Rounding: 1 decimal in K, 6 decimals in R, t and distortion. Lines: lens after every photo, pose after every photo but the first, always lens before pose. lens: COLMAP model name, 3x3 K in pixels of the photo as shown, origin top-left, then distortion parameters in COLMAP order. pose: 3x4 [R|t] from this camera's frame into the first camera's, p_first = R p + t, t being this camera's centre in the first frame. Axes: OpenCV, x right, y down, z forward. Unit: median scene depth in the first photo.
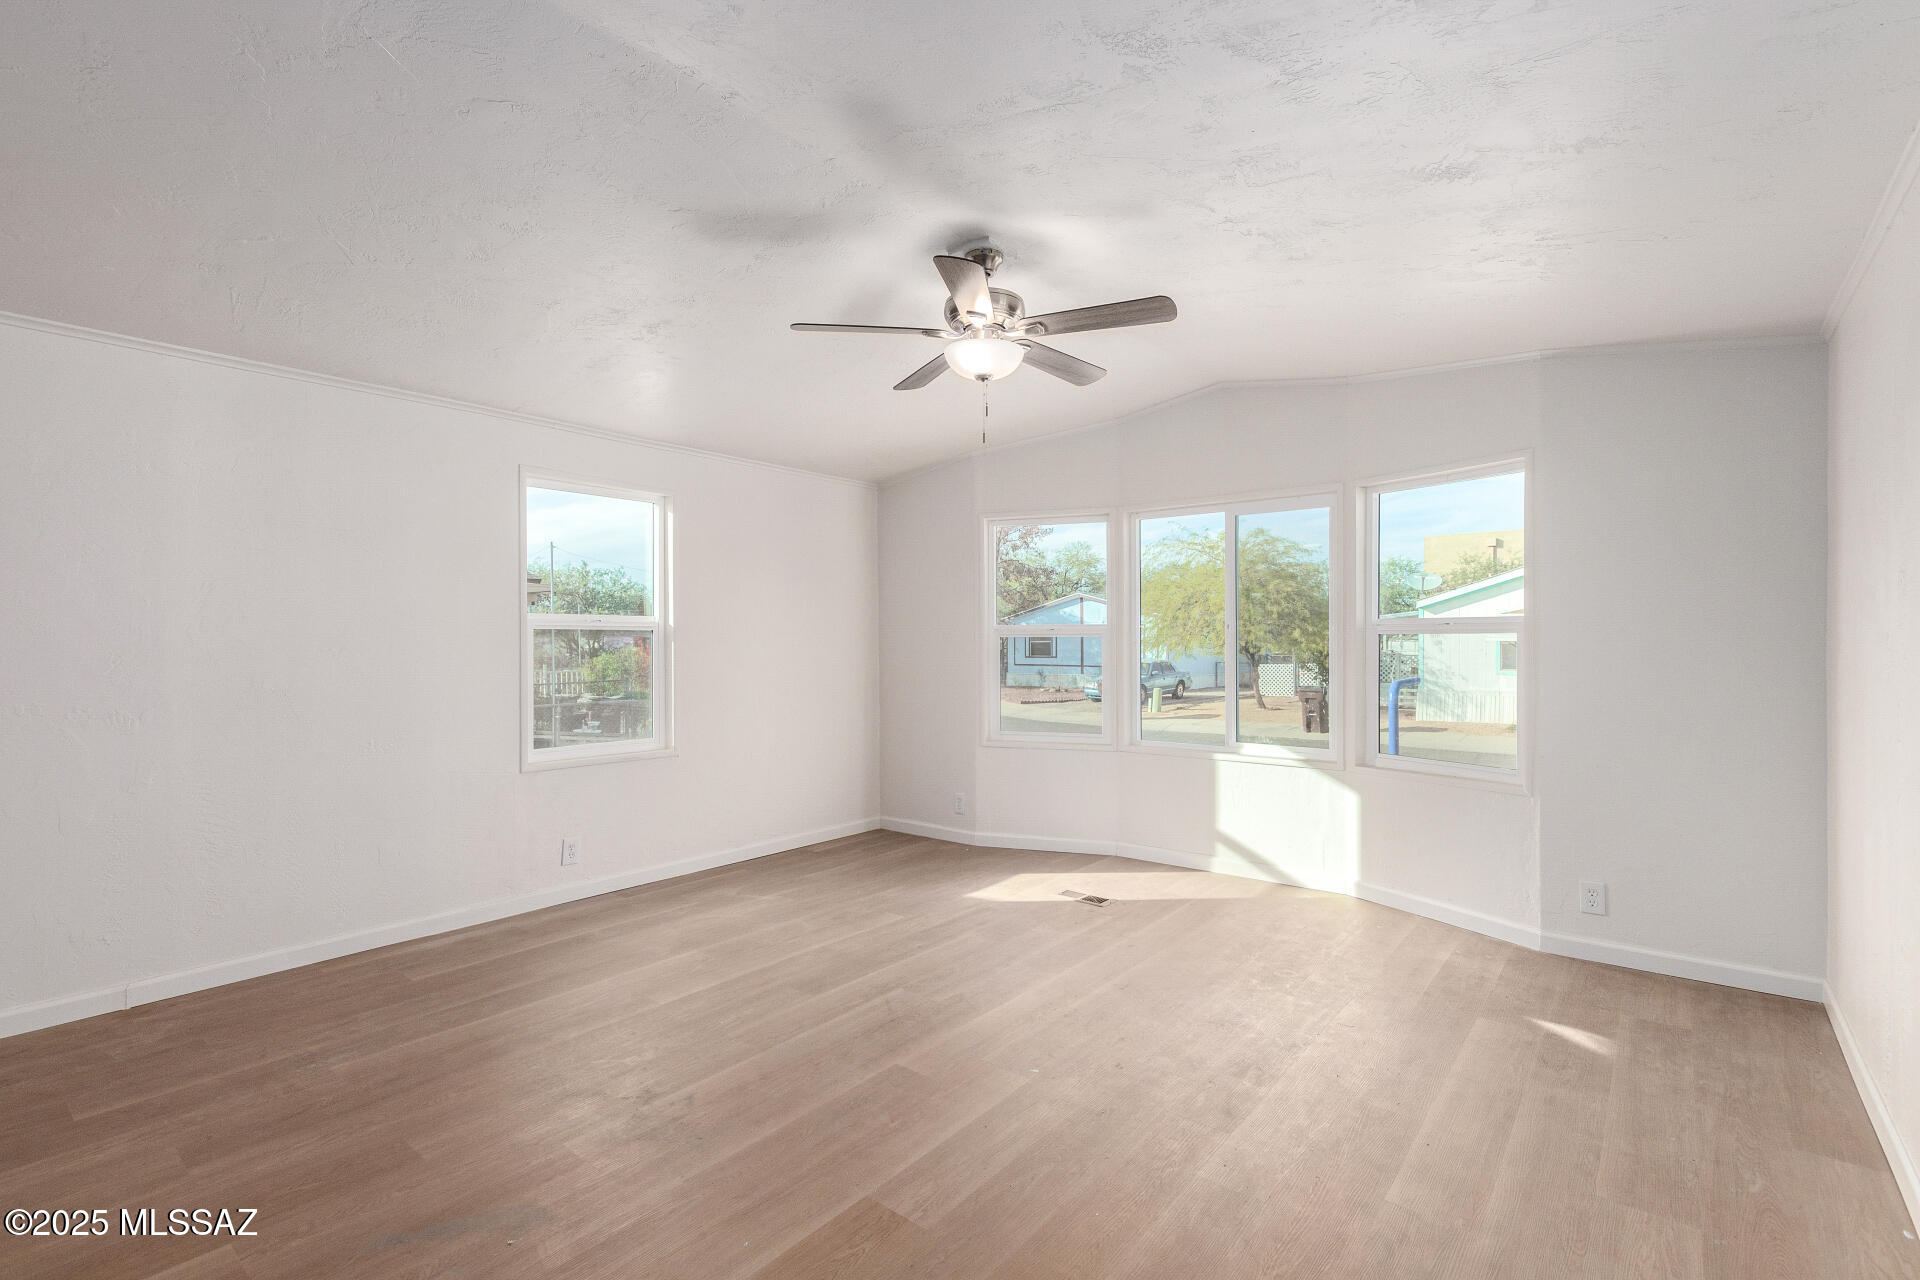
lens RADIAL K [[868.5, 0, 971.5], [0, 868.5, 649.4], [0, 0, 1]] dist [0.002202, -0.000480]
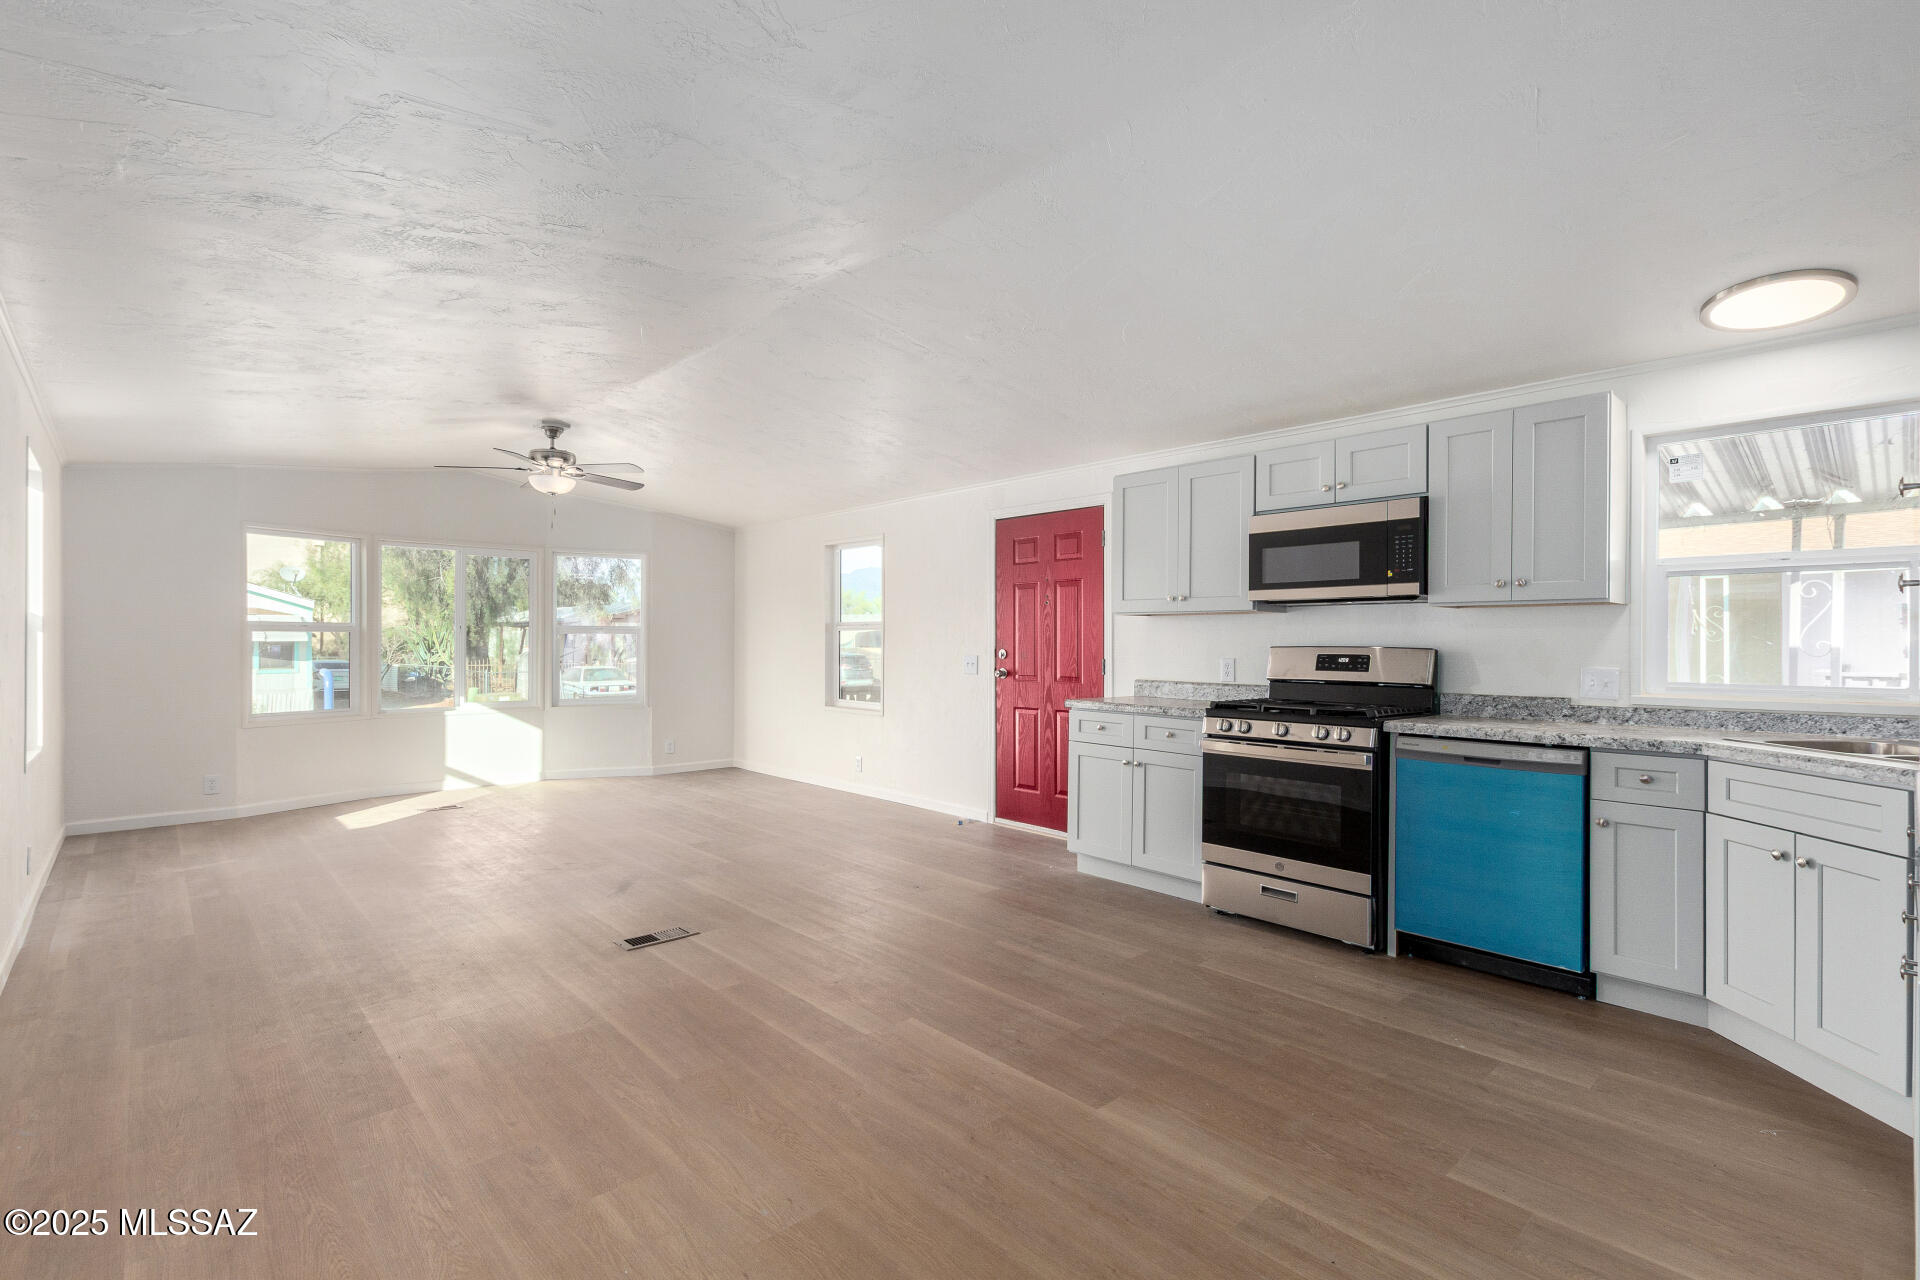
lens RADIAL K [[868.5, 0, 964.7], [0, 868.5, 640.7], [0, 0, 1]] dist [0.002202, -0.000480]
pose [[0.142113, 0.005507, 0.989835, -1.243445], [0.006928, 0.999954, -0.006558, 0.015440], [-0.989826, 0.007790, 0.142069, -0.106055]]
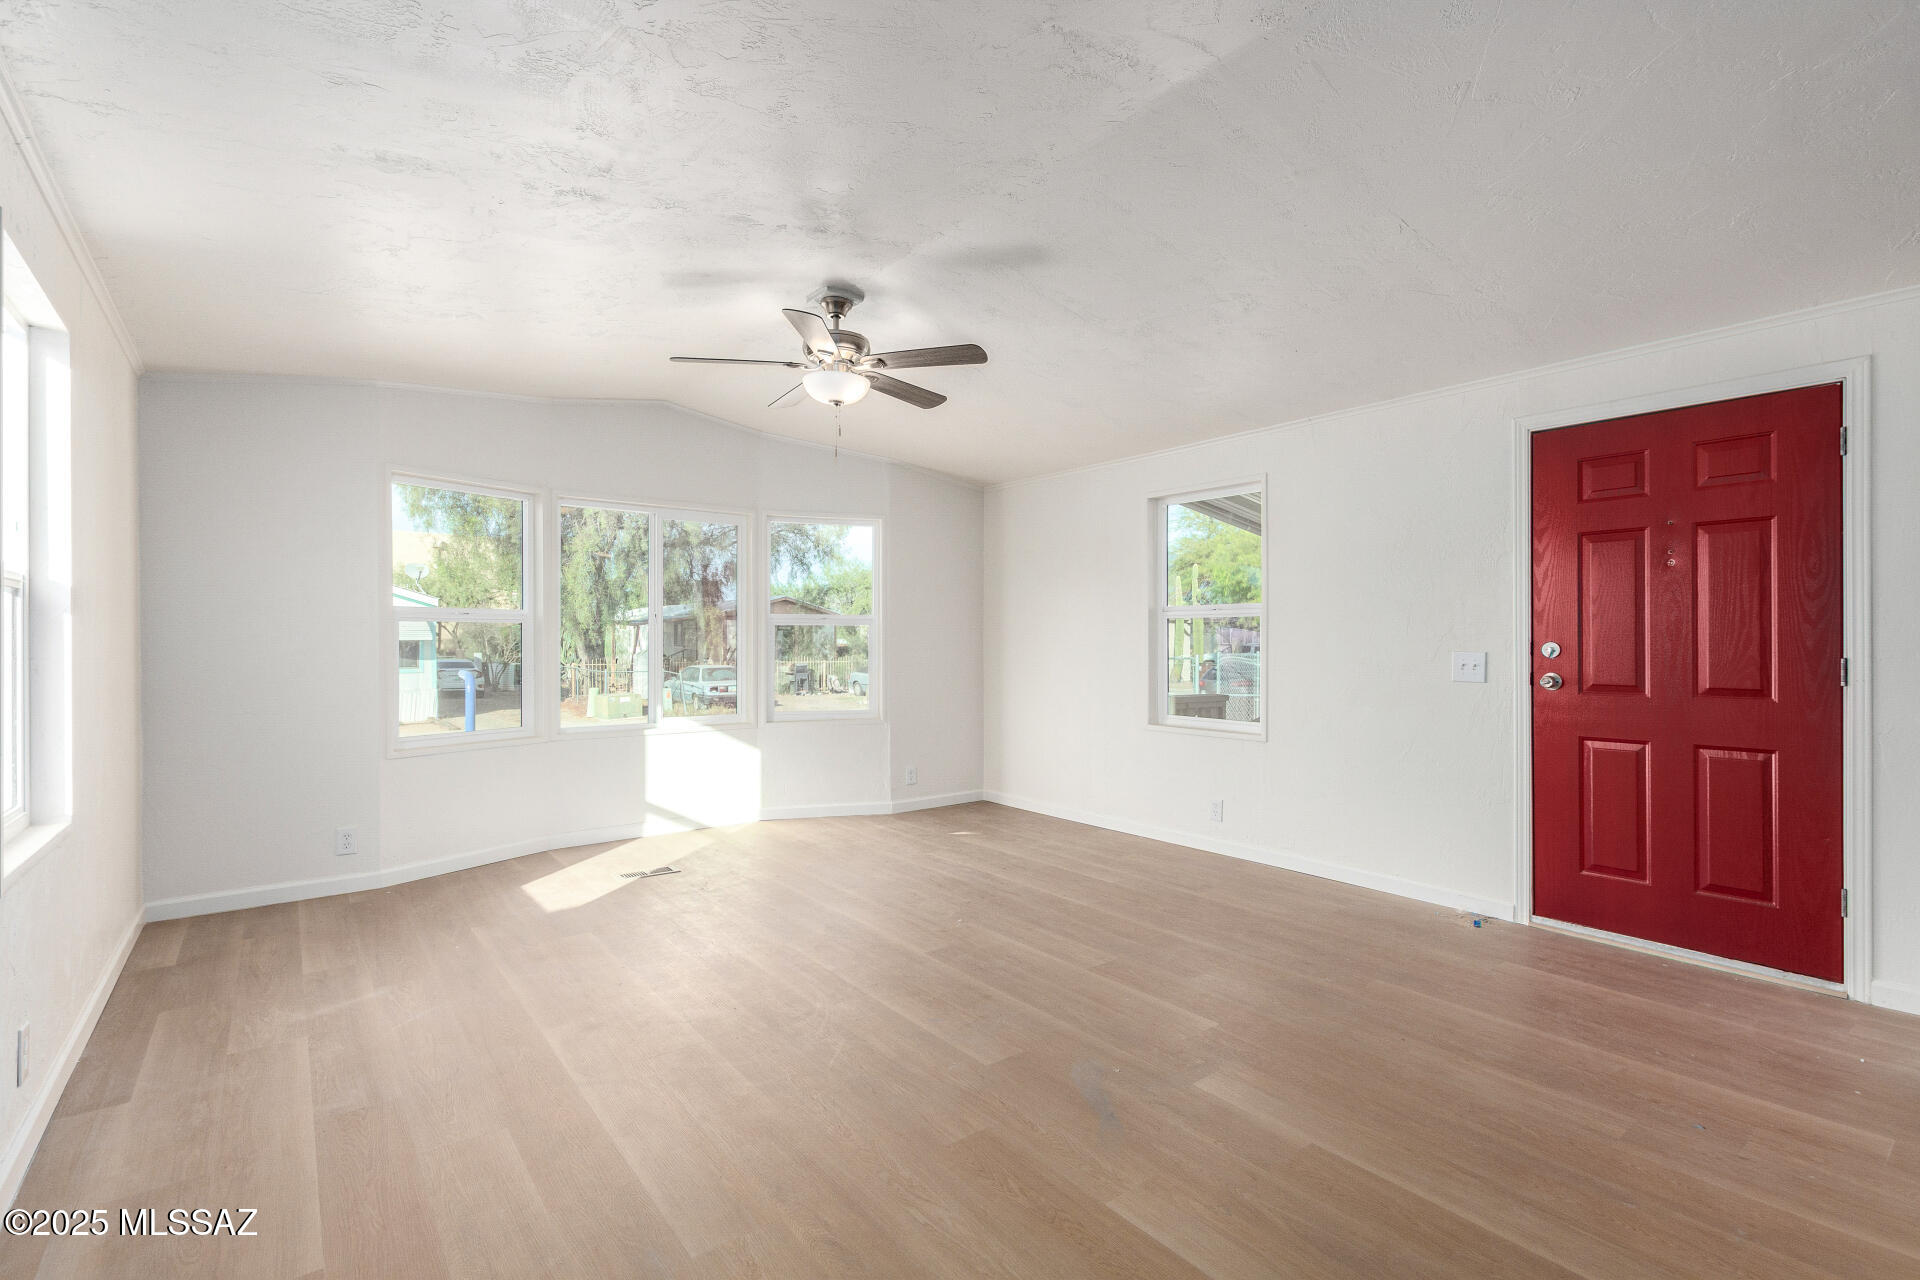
lens RADIAL K [[868.5, 0, 965.1], [0, 868.5, 638.7], [0, 0, 1]] dist [0.002202, -0.000480]
pose [[0.230116, 0.004836, 0.973151, -0.811293], [0.009814, 0.999925, -0.007289, 0.018276], [-0.973114, 0.011228, 0.230051, 0.401417]]
